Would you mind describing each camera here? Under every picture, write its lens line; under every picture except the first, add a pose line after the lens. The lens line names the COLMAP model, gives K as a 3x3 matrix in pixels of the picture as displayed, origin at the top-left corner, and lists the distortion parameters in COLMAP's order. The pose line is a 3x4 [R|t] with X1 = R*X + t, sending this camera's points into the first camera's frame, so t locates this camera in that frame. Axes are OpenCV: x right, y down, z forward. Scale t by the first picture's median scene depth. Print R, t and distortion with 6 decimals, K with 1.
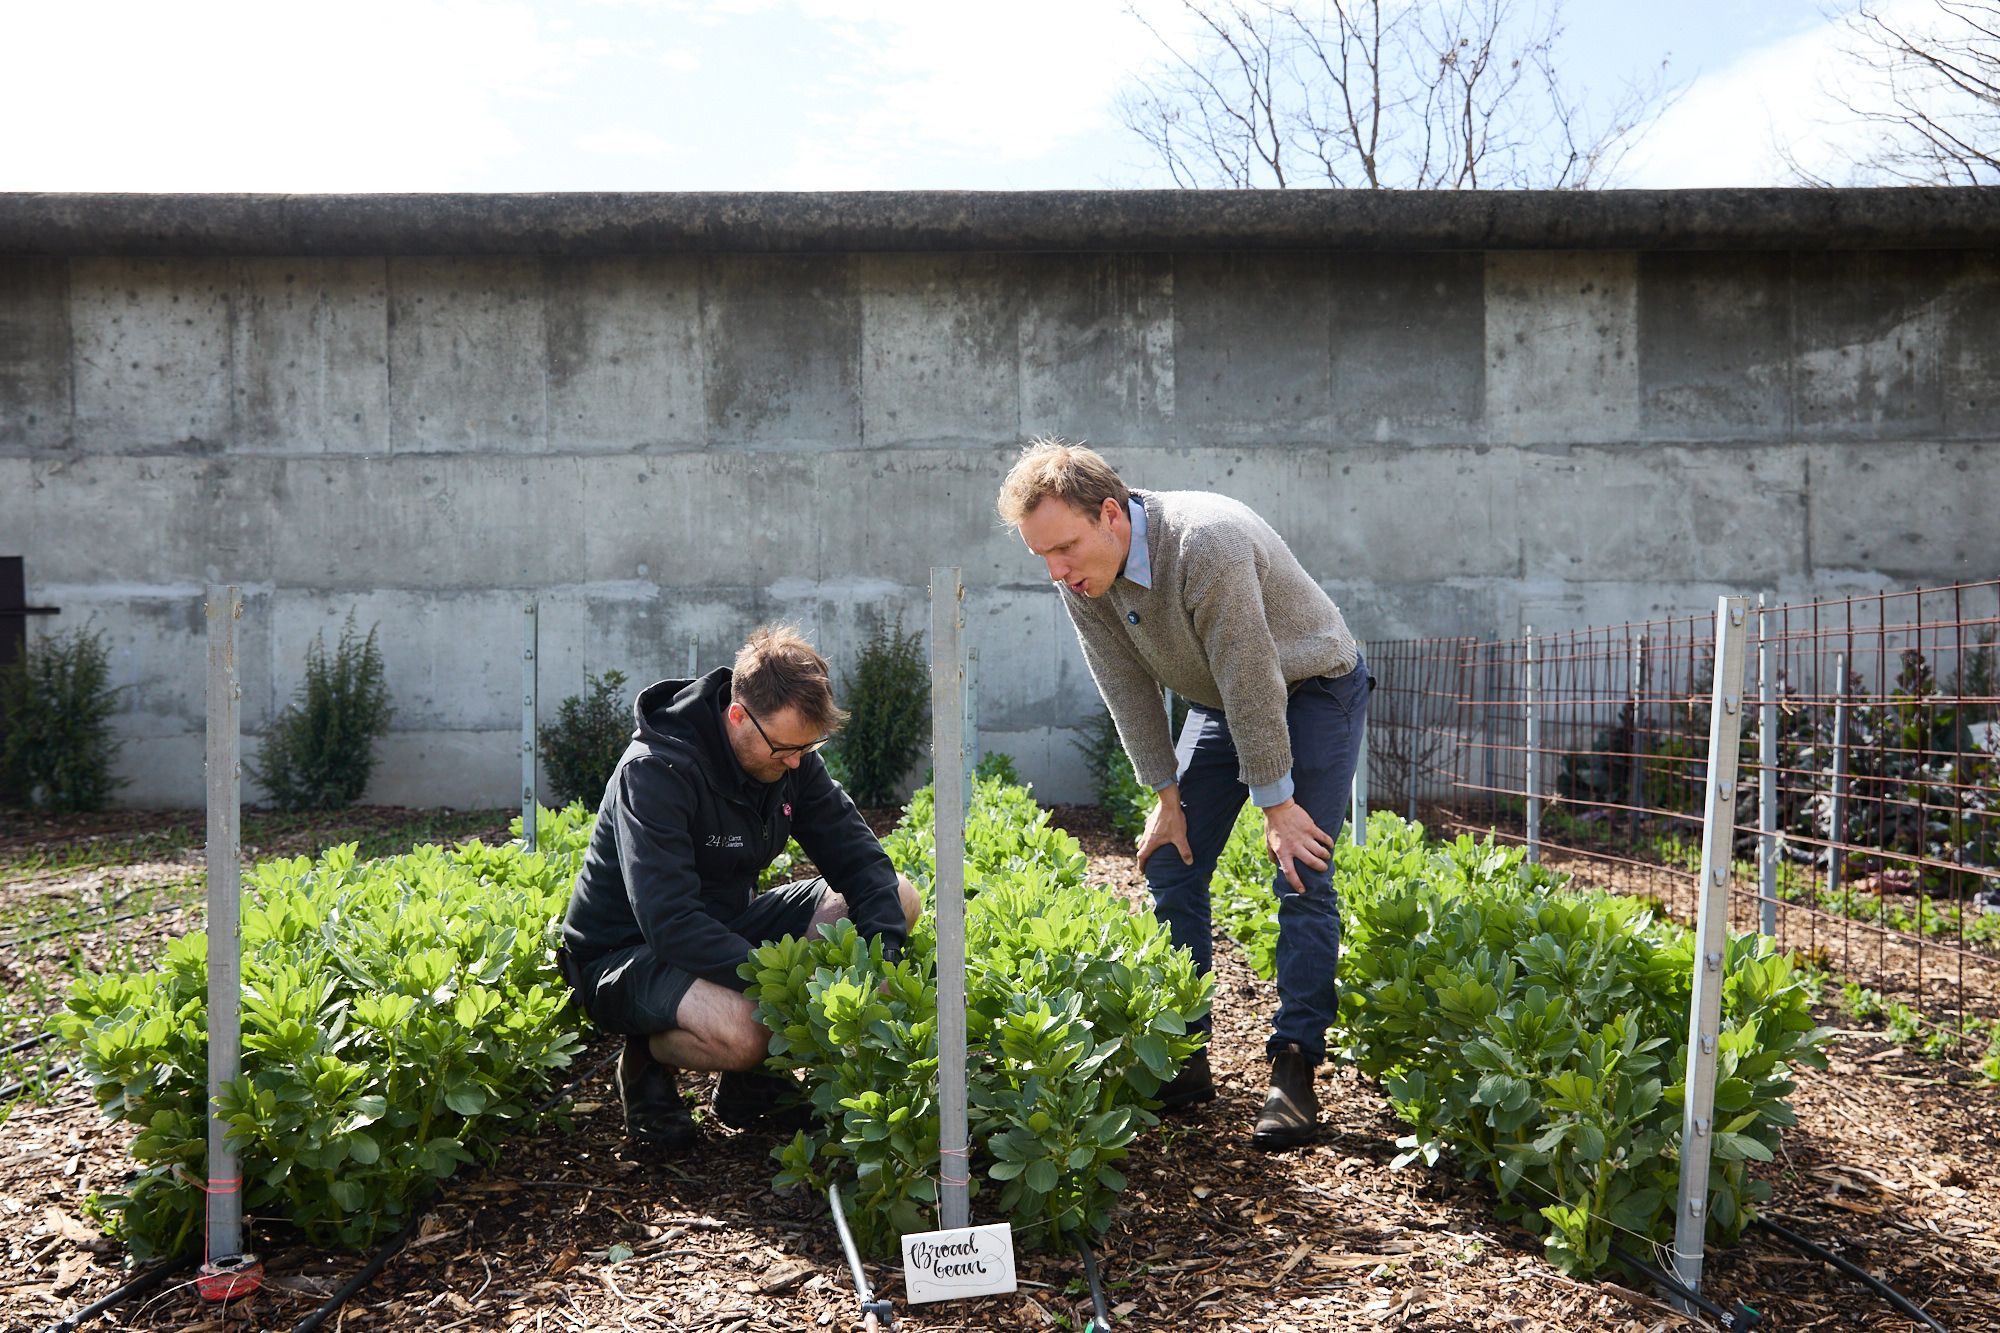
lens RADIAL K [[4096.6, 0, 1000.0], [0, 4096.6, 666.5], [0, 0, 1]] dist [0.085112, 0.281285]
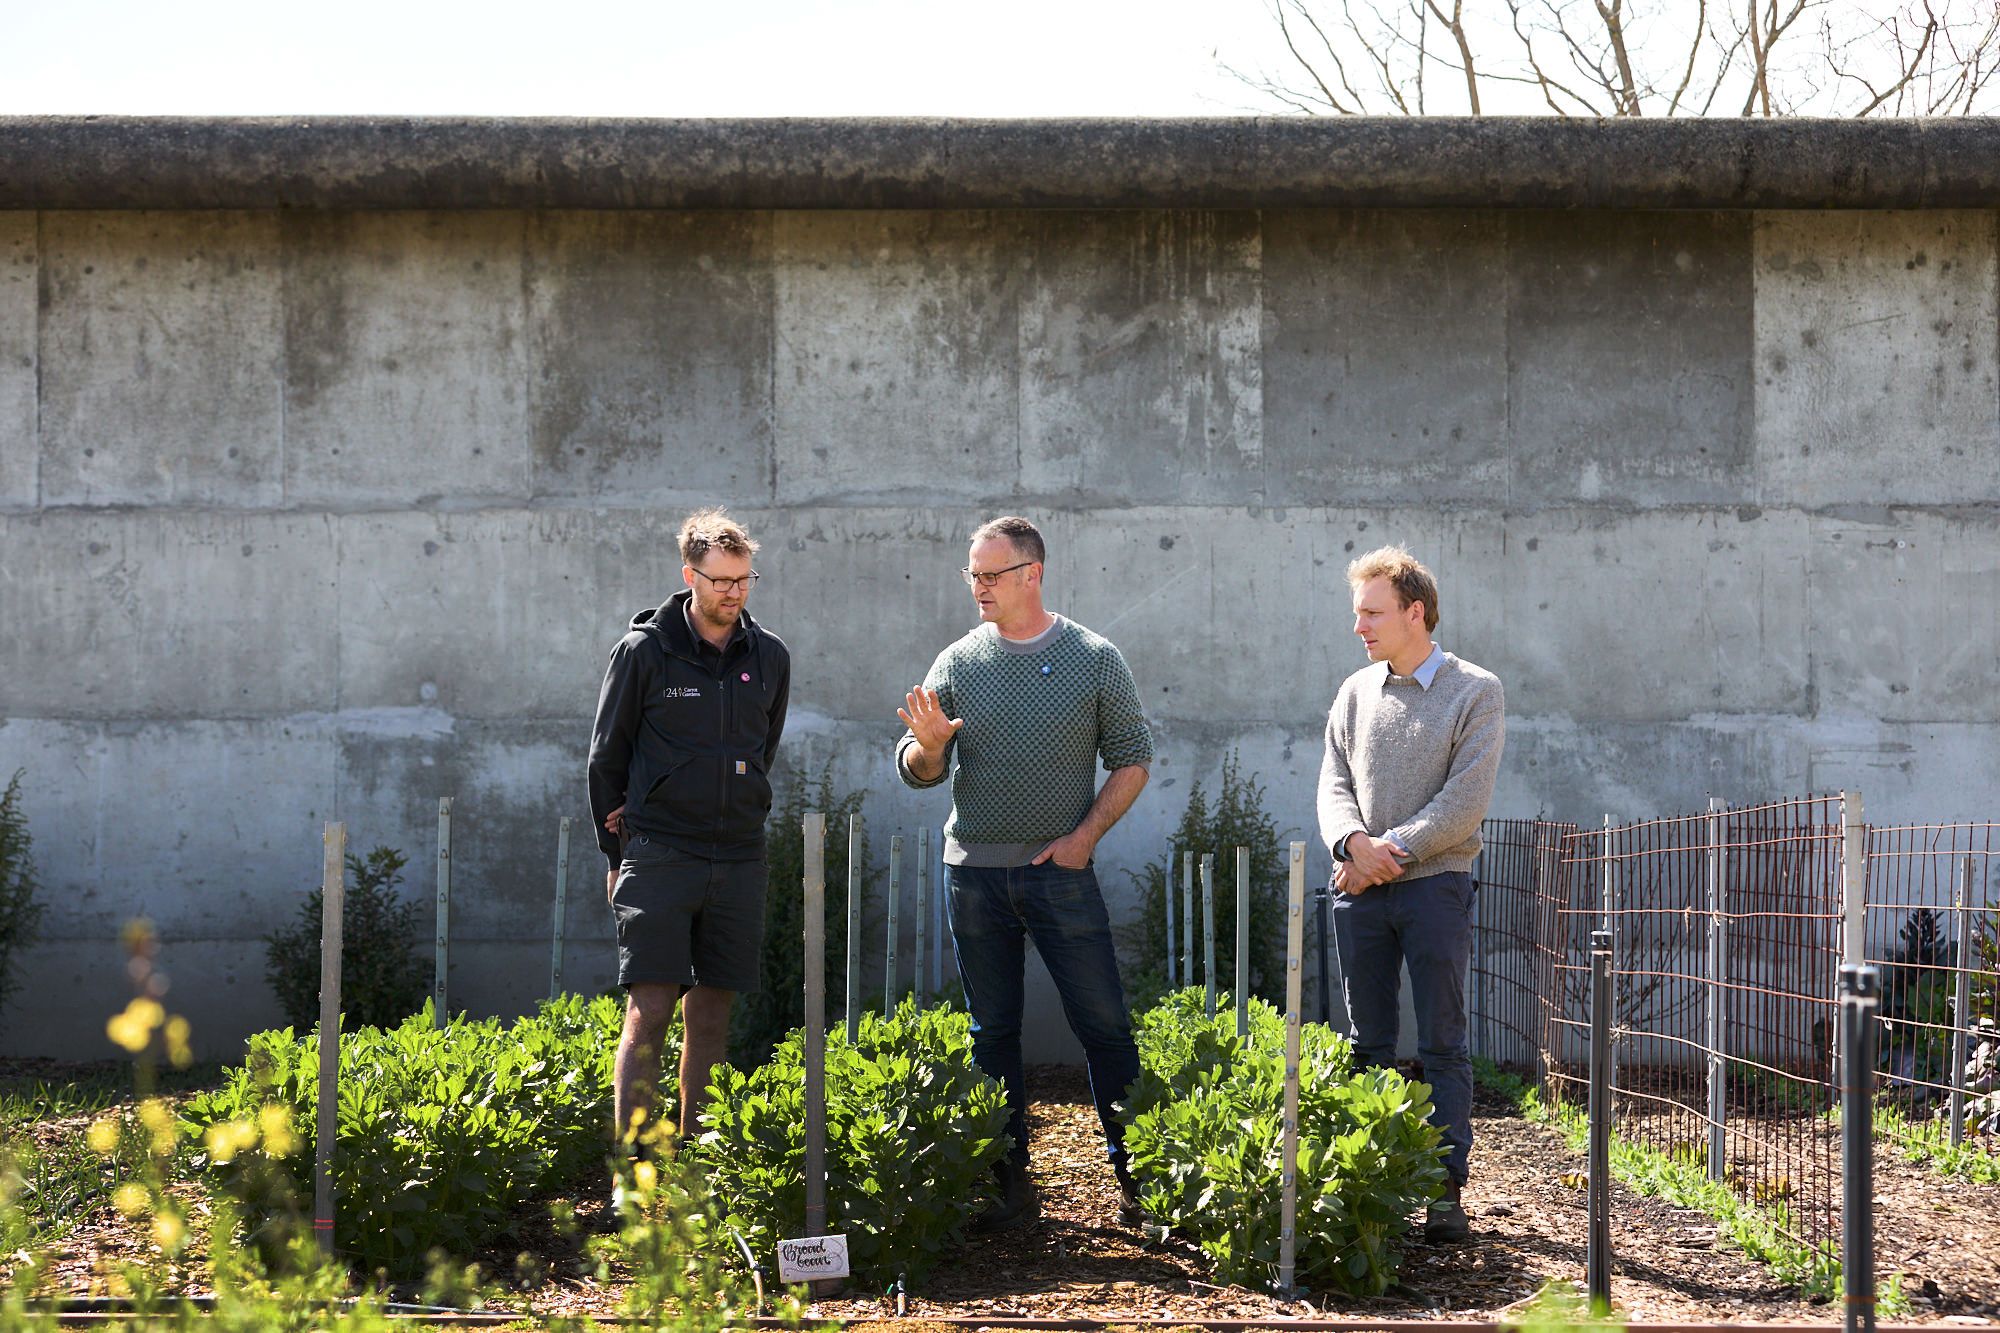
lens RADIAL K [[3945.9, 0, 956.3], [0, 3945.9, 628.0], [0, 0, 1]] dist [-0.004177, 0.030397]
pose [[0.999877, 0.008745, 0.013005, -0.012890], [-0.008172, 0.999022, -0.043457, -0.007315], [-0.013372, 0.043345, 0.998971, 0.382550]]
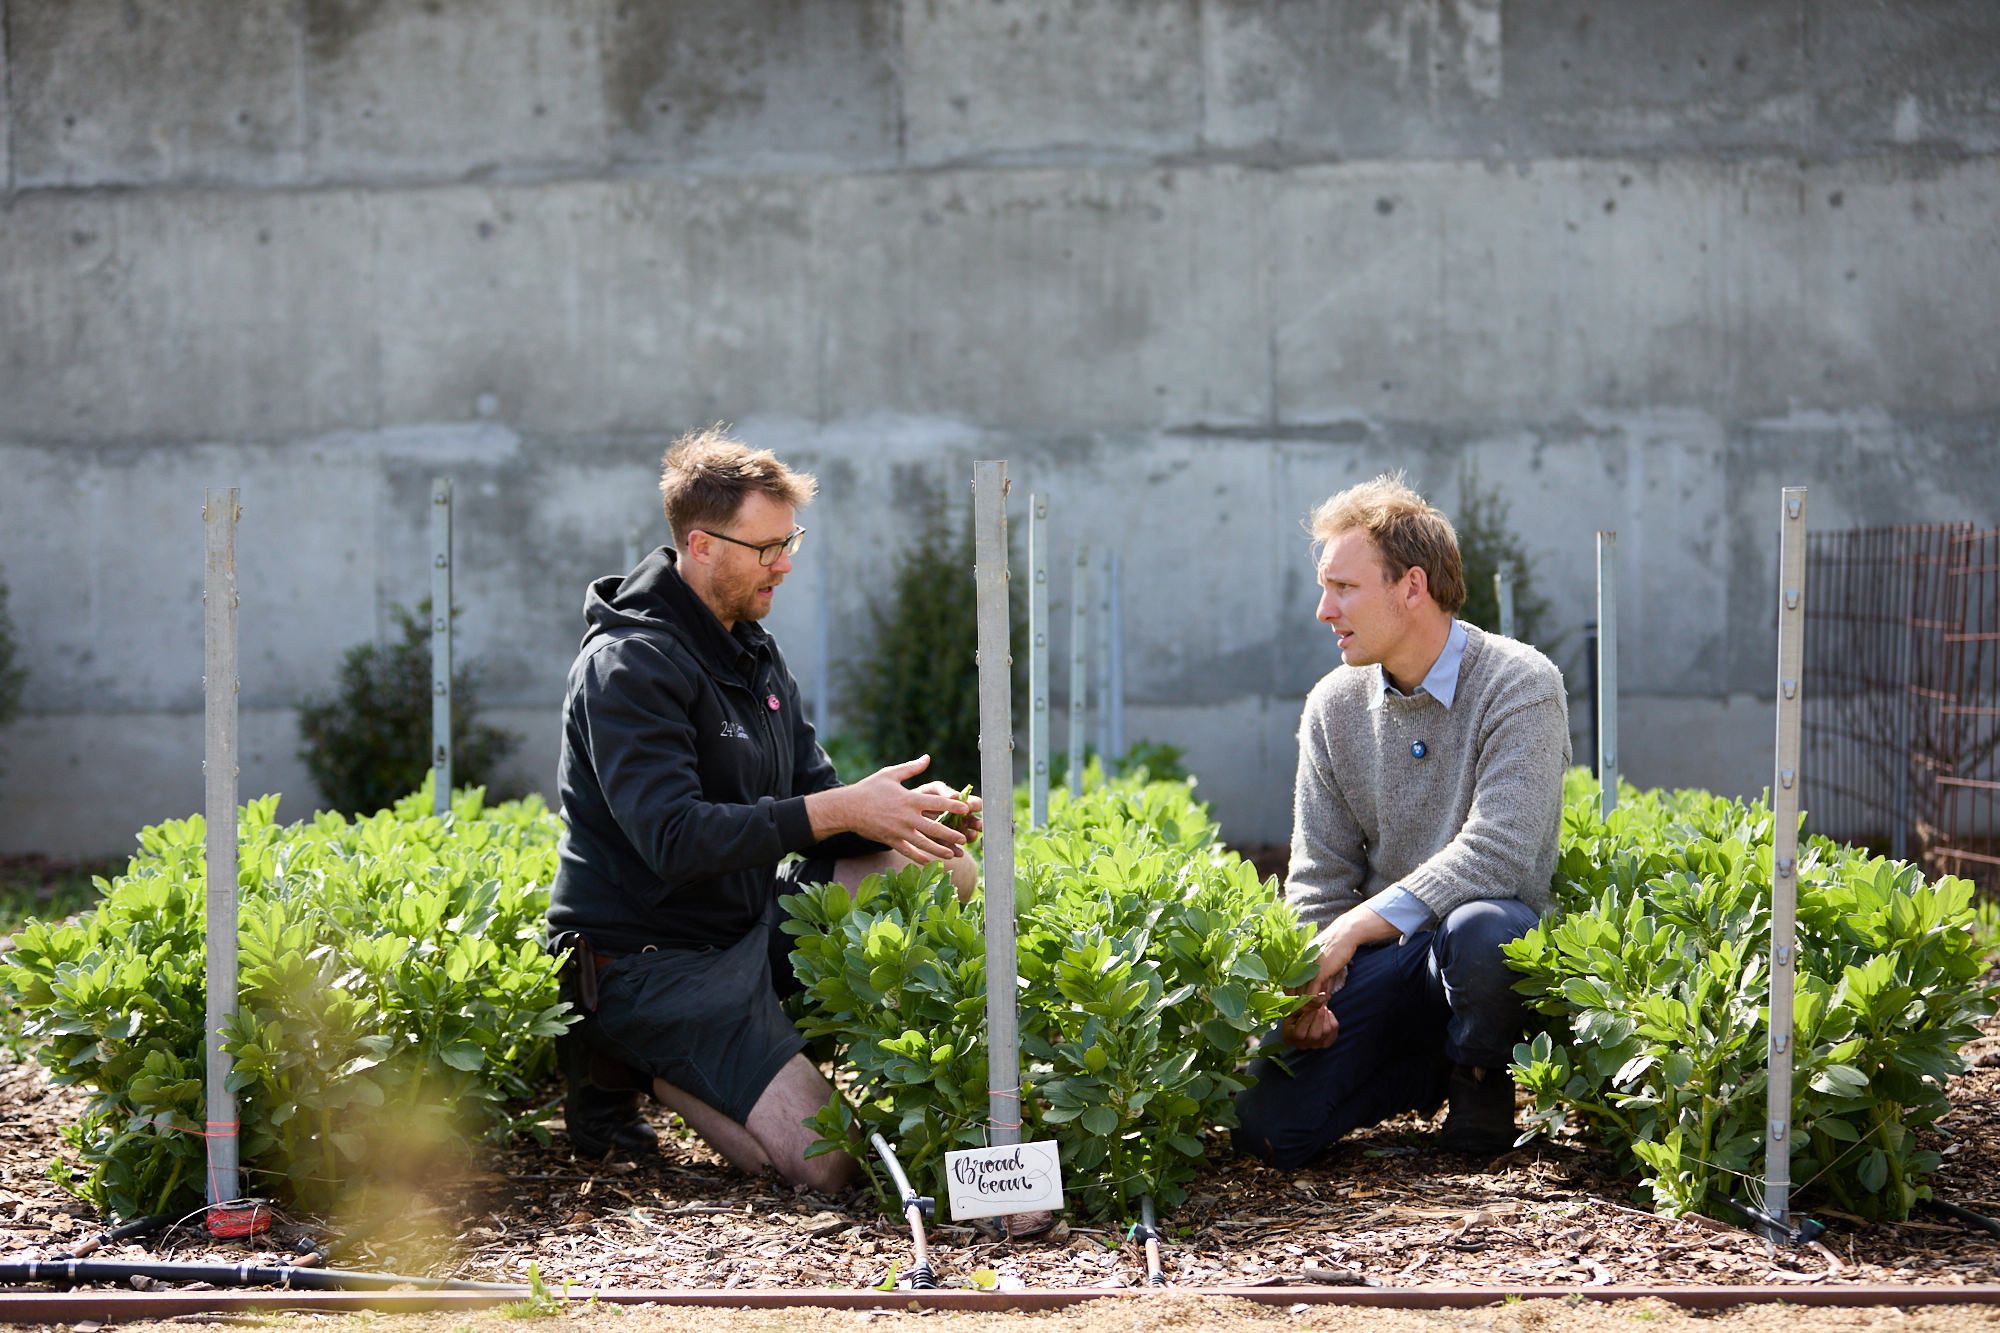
lens RADIAL K [[4112.1, 0, 1000.0], [0, 4112.1, 666.5], [0, 0, 1]] dist [-0.061859, 0.209058]
pose [[0.999926, -0.007937, -0.009265, -0.016723], [0.008161, 0.999670, 0.024360, -0.002212], [0.009068, -0.024433, 0.999660, 0.471894]]
